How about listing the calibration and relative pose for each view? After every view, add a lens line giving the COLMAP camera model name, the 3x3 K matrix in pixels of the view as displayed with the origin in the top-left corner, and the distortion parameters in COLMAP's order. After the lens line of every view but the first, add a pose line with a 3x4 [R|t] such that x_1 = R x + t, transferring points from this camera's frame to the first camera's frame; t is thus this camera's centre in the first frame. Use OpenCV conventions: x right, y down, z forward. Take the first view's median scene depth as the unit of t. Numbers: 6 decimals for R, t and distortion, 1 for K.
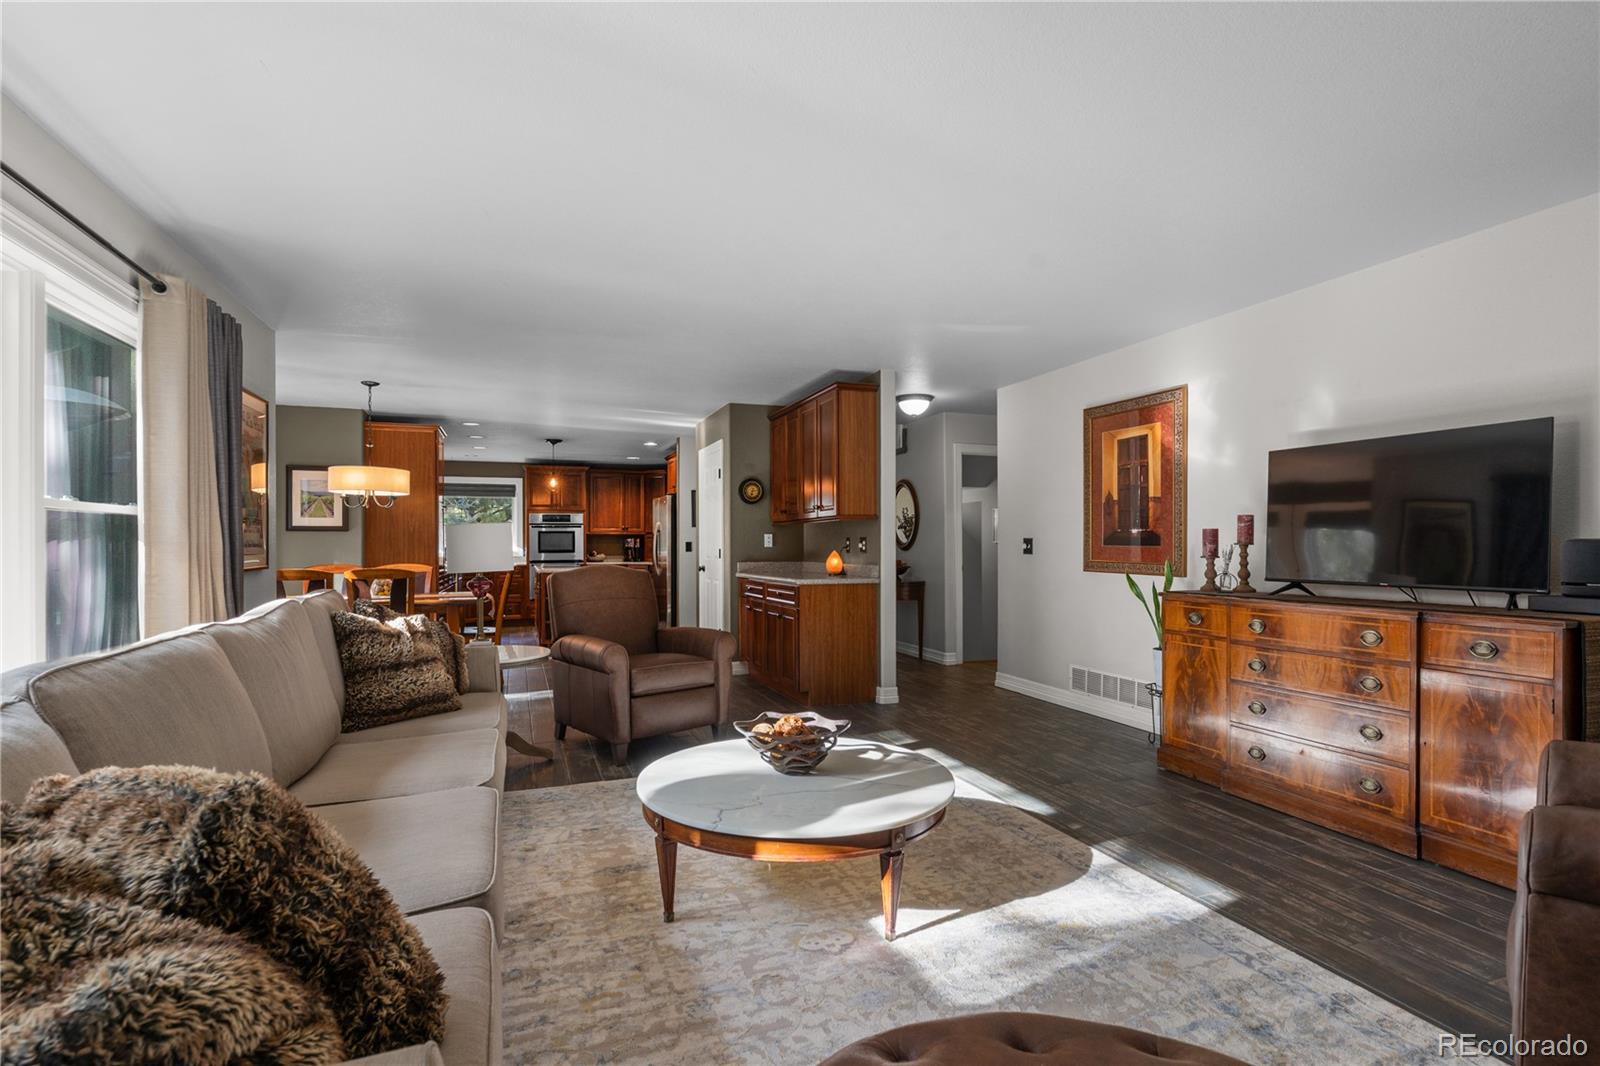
lens RADIAL K [[772.4, 0, 807.1], [0, 772.4, 547.9], [0, 0, 1]] dist [-0.007037, 0.001446]
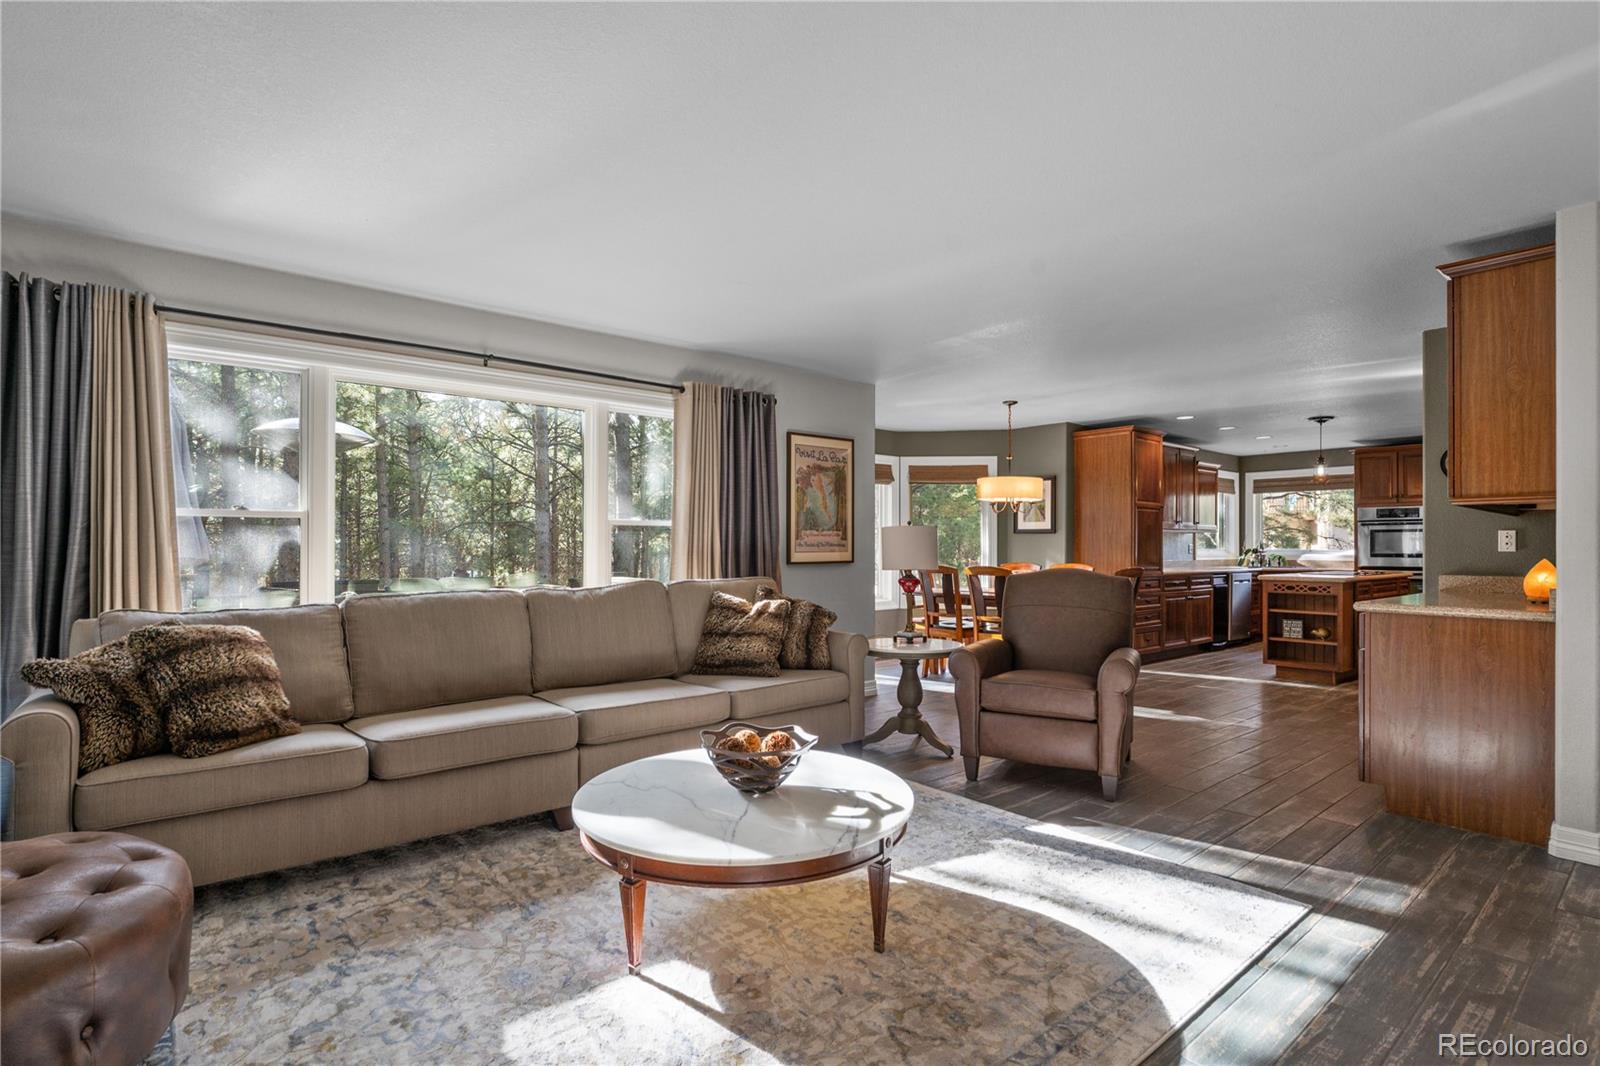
lens RADIAL K [[772.4, 0, 791.5], [0, 772.4, 538.5], [0, 0, 1]] dist [-0.007037, 0.001446]
pose [[0.330229, -0.005415, -0.943885, 0.209516], [-0.008298, 0.999928, -0.008640, -0.001090], [0.943864, 0.010685, 0.330161, 0.174834]]
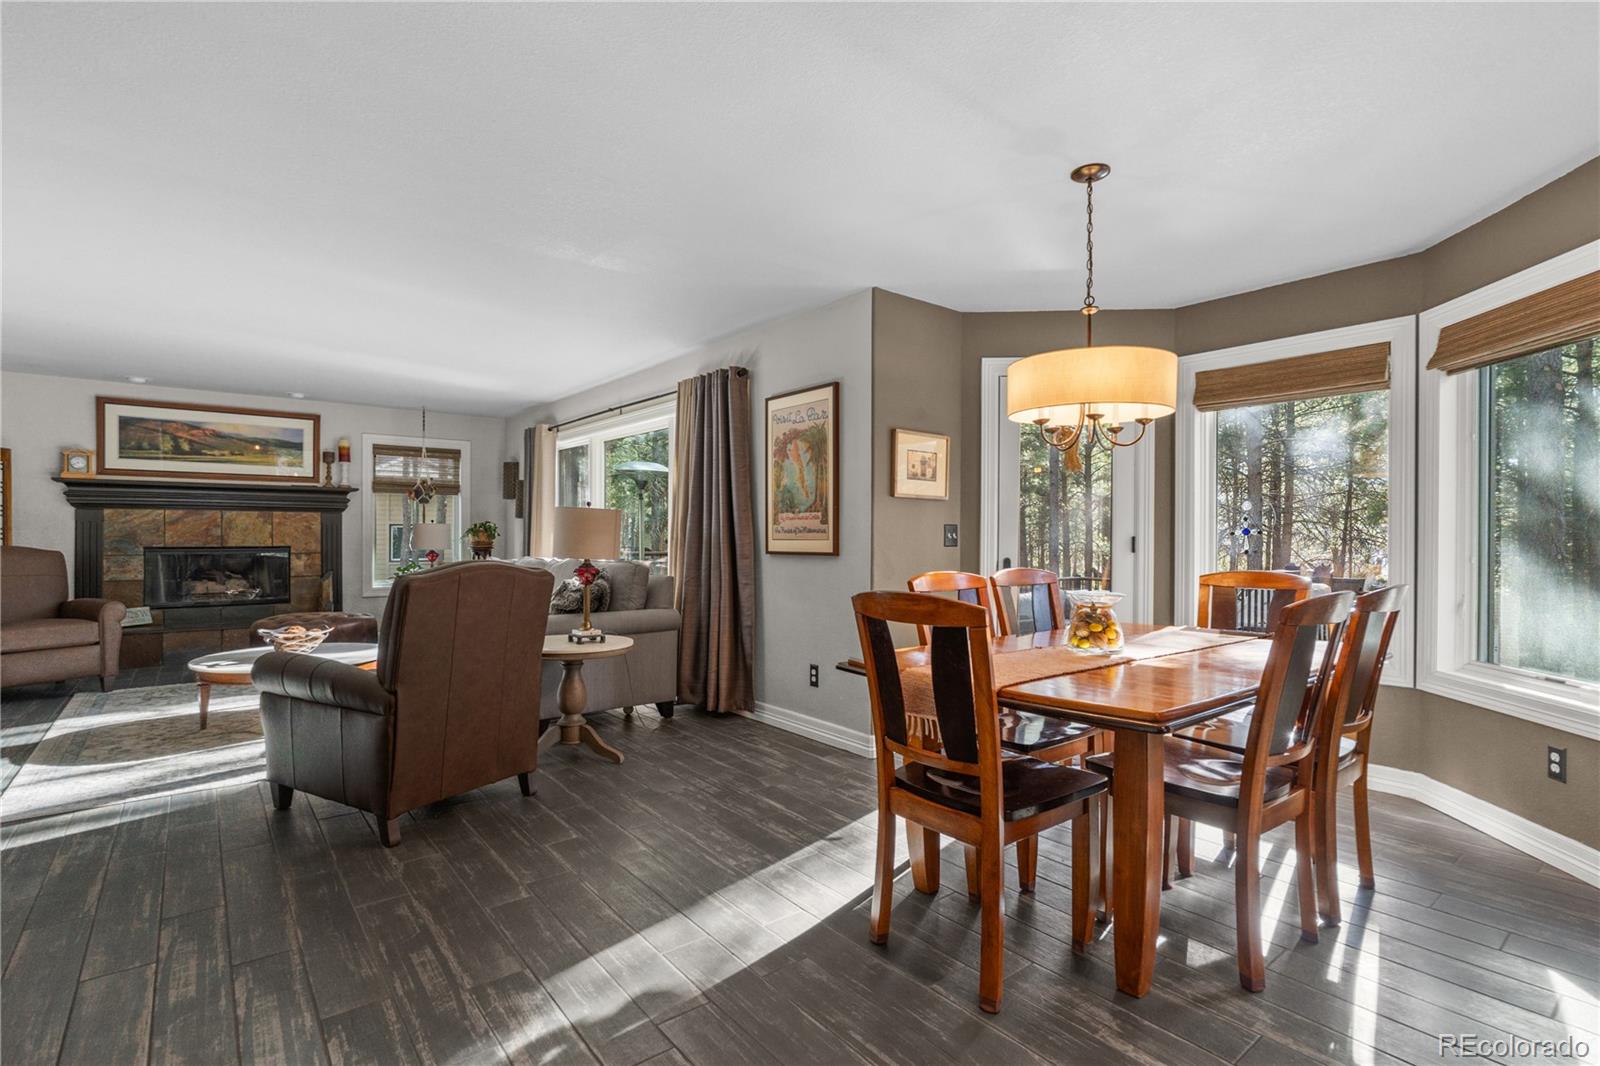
lens RADIAL K [[772.4, 0, 809.9], [0, 772.4, 533.8], [0, 0, 1]] dist [-0.007037, 0.001446]
pose [[-0.948631, -0.002302, -0.316375, -0.142544], [-0.003990, 0.999981, 0.004688, -0.001750], [0.316358, 0.005709, -0.948623, 0.738273]]
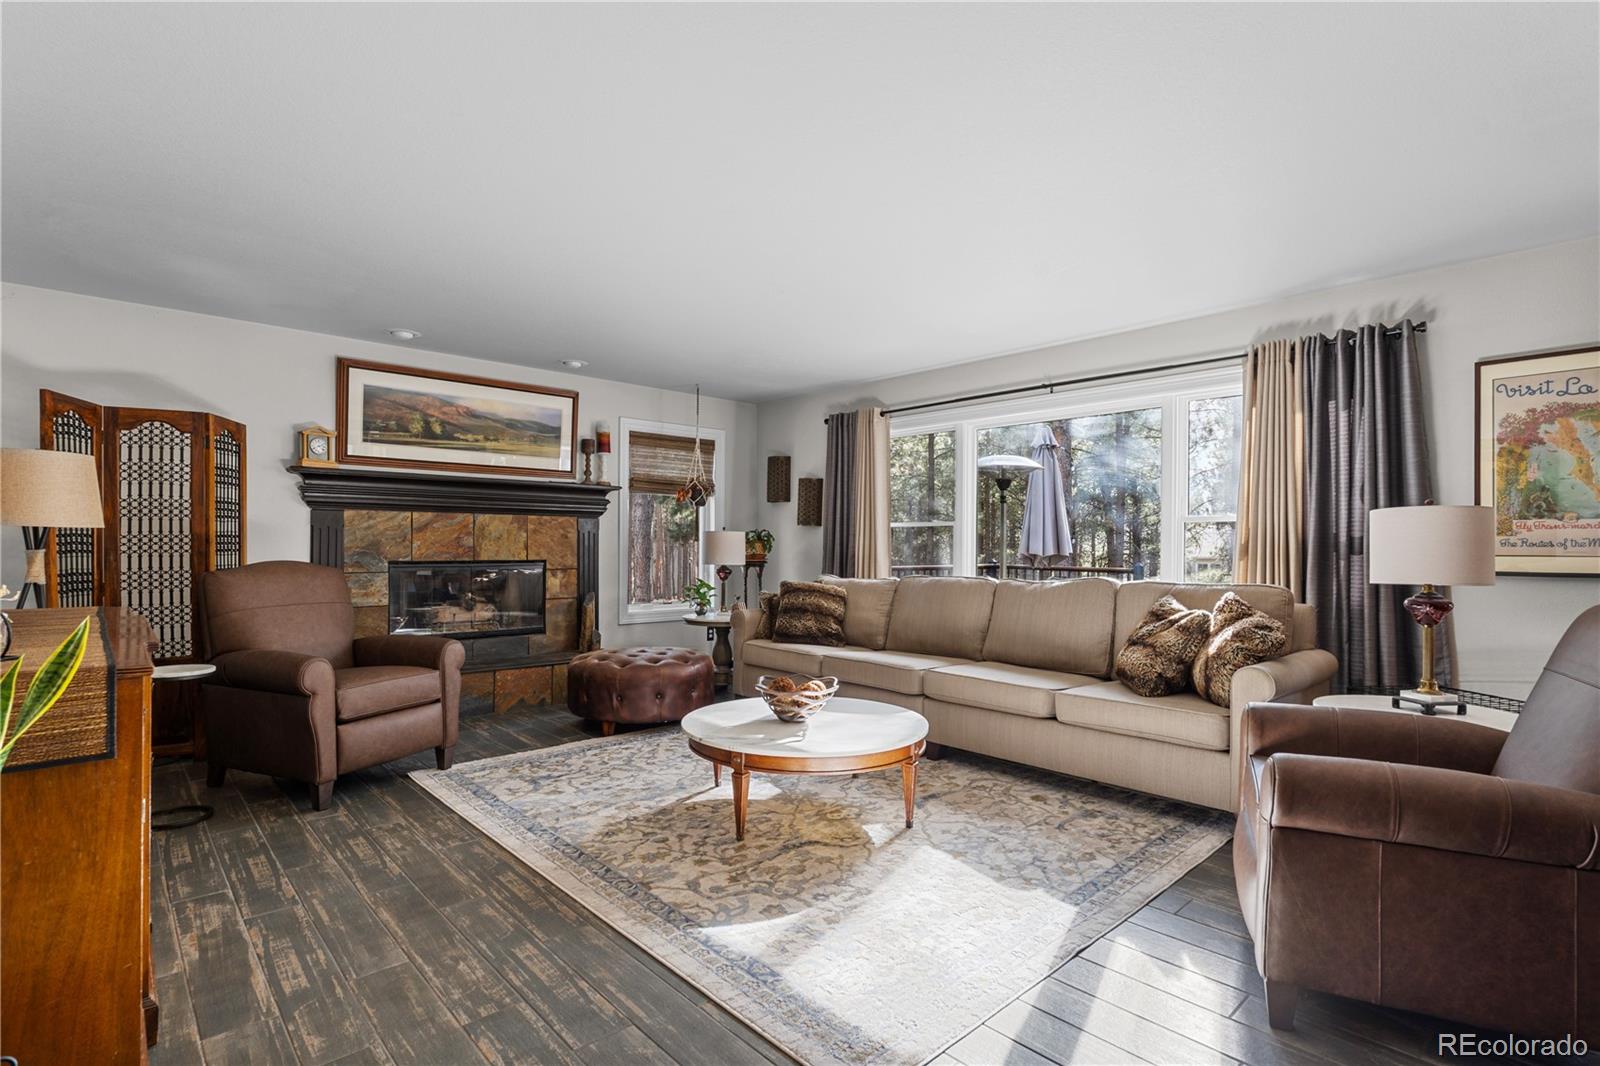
lens RADIAL K [[791.2, 0, 807.1], [0, 791.2, 540.9], [0, 0, 1]] dist [-0.000910, -0.000371]
pose [[-0.925794, -0.006956, -0.377964, 0.110008], [-0.007687, 0.999970, 0.000426, -0.000501], [0.377950, 0.003300, -0.925820, 0.523859]]
